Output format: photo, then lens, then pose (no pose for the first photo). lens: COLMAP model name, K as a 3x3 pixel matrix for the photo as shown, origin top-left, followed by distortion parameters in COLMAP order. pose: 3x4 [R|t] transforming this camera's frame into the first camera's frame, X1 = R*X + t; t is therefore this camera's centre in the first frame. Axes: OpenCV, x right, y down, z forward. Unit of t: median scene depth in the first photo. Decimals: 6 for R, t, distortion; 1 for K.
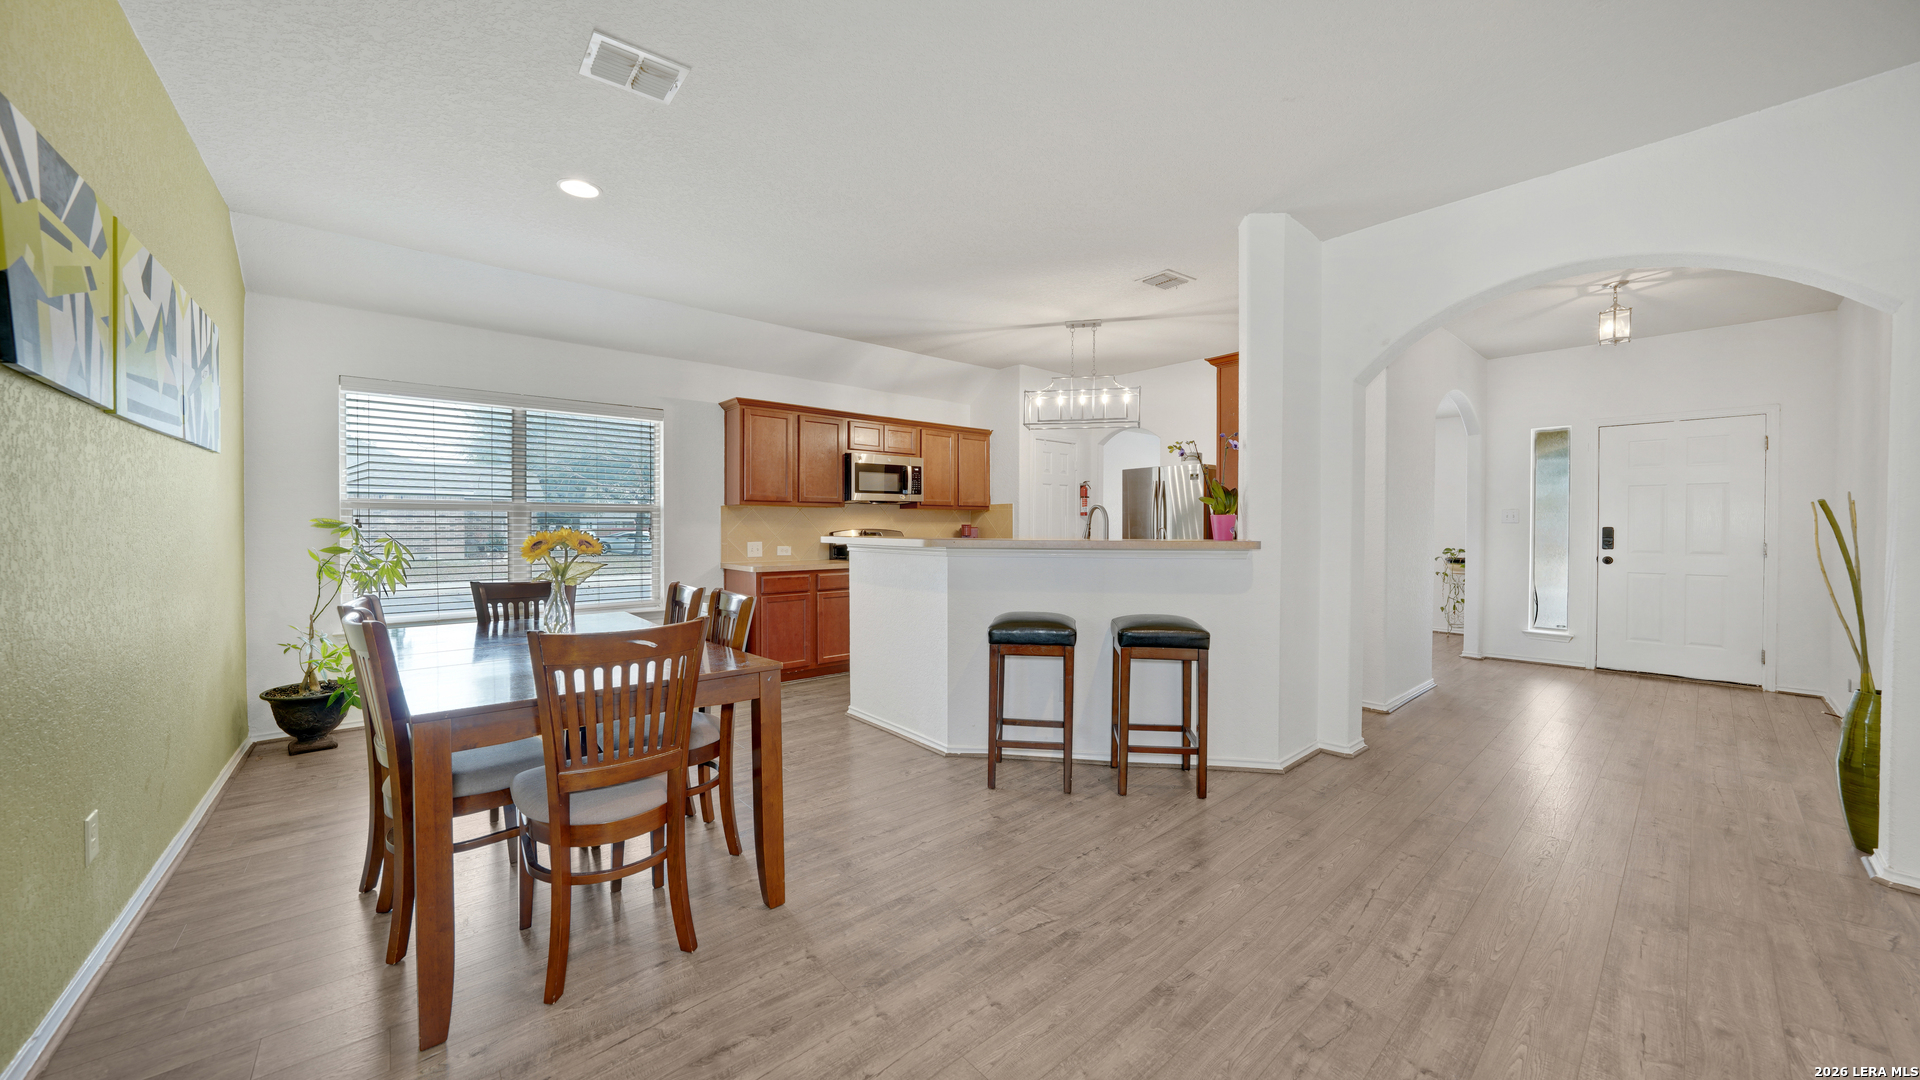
lens RADIAL K [[661.1, 0, 963.5], [0, 661.1, 530.2], [0, 0, 1]] dist [-0.017584, 0.000887]
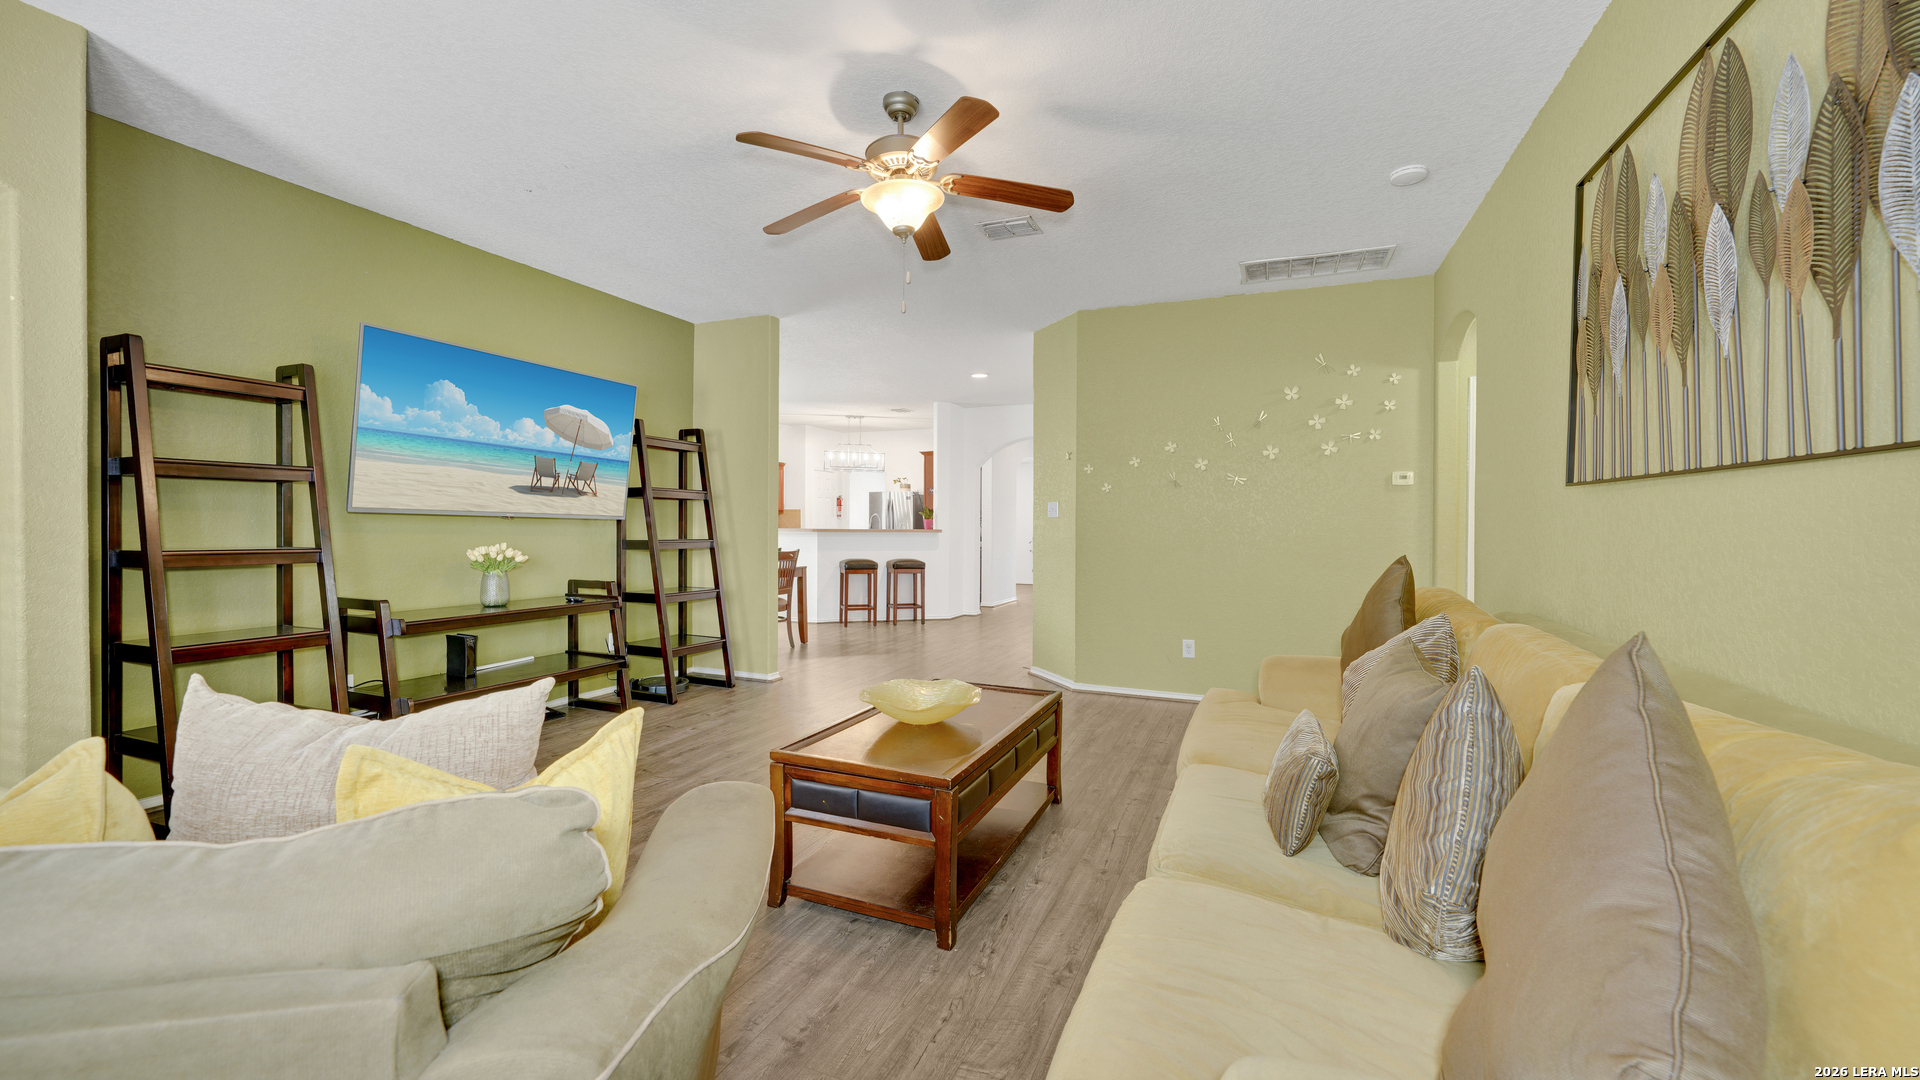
lens RADIAL K [[737.0, 0, 1012.7], [0, 737.0, 538.4], [0, 0, 1]] dist [-0.011936, 0.001832]
pose [[0.862859, -0.002101, 0.505440, -0.753058], [-0.004278, 0.999925, 0.011460, 0.014944], [-0.505426, -0.012051, 0.862786, -1.602731]]
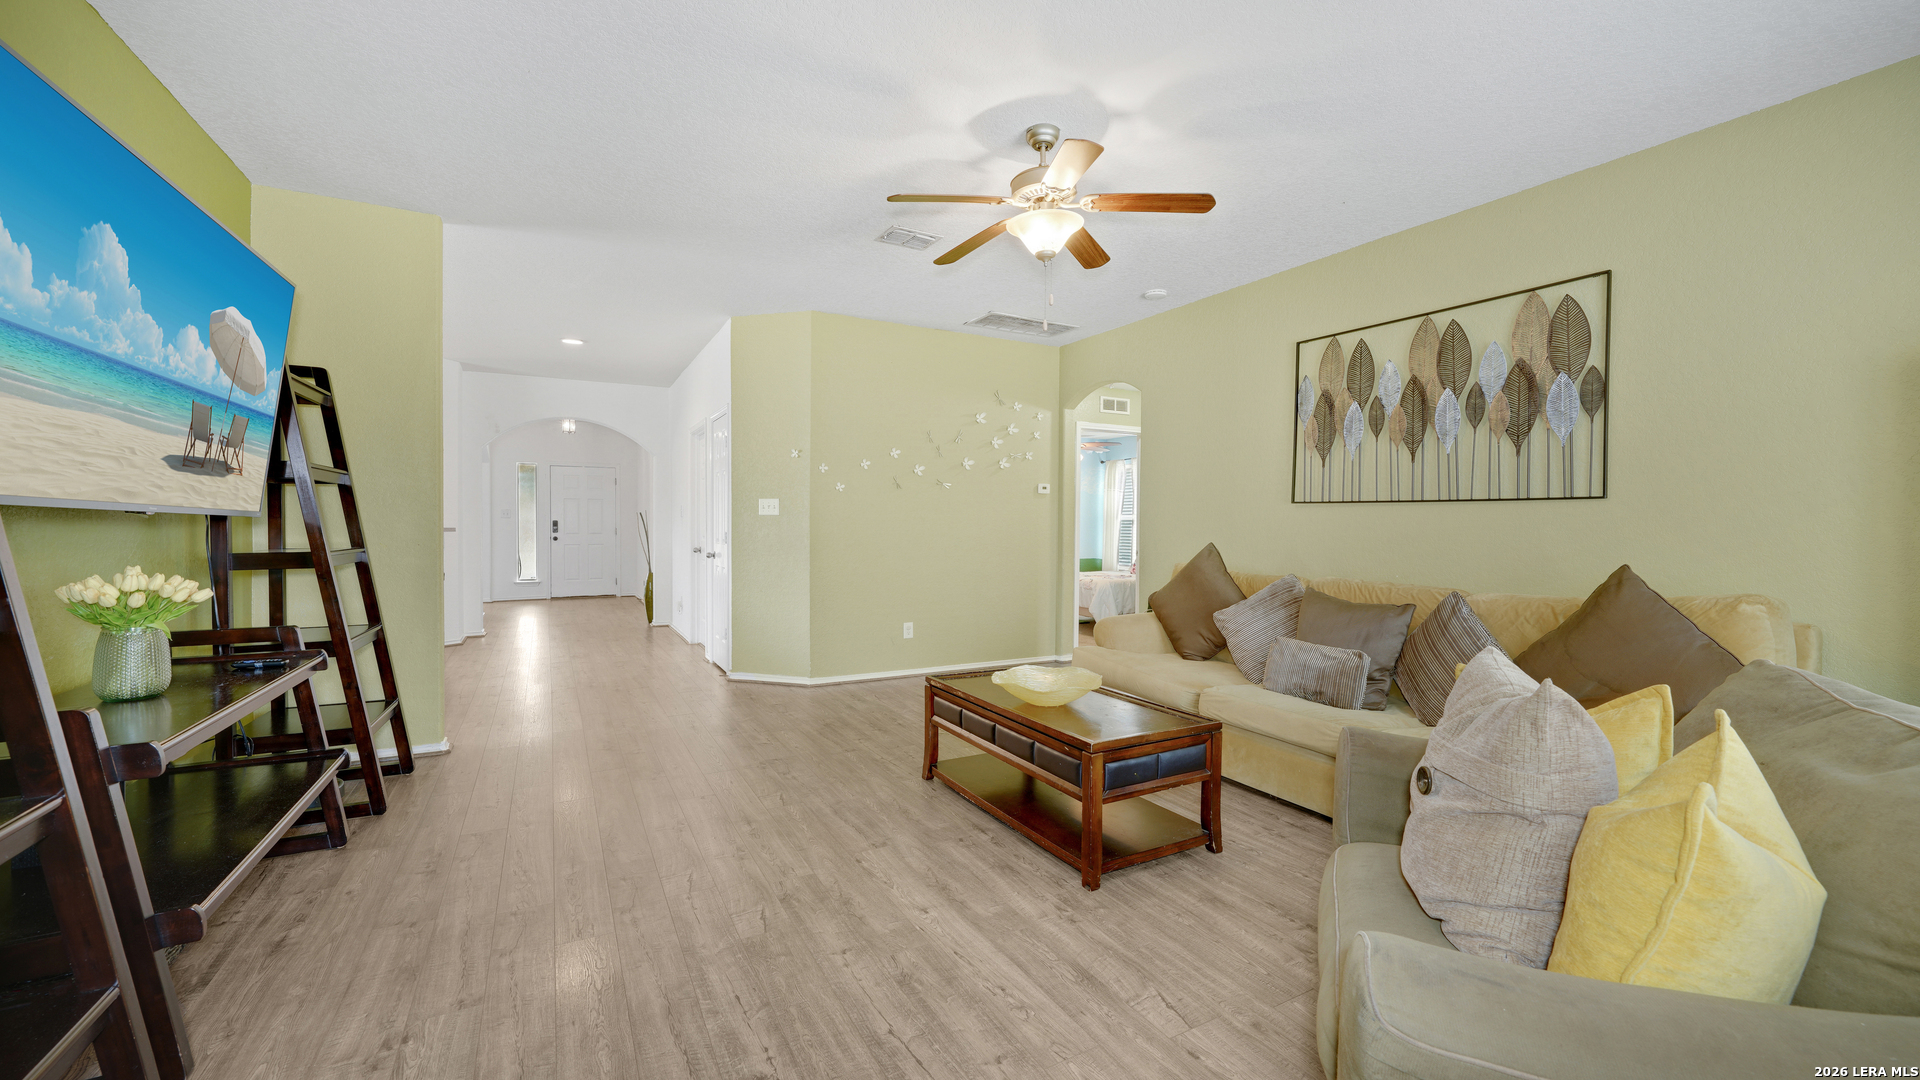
lens RADIAL K [[714.6, 0, 968.4], [0, 714.6, 536.8], [0, 0, 1]] dist [-0.006358, -0.000008]
pose [[0.185376, -0.020610, 0.982452, -1.322017], [0.001025, 0.999784, 0.020780, 0.001486], [-0.982667, -0.002845, 0.185357, -0.900956]]
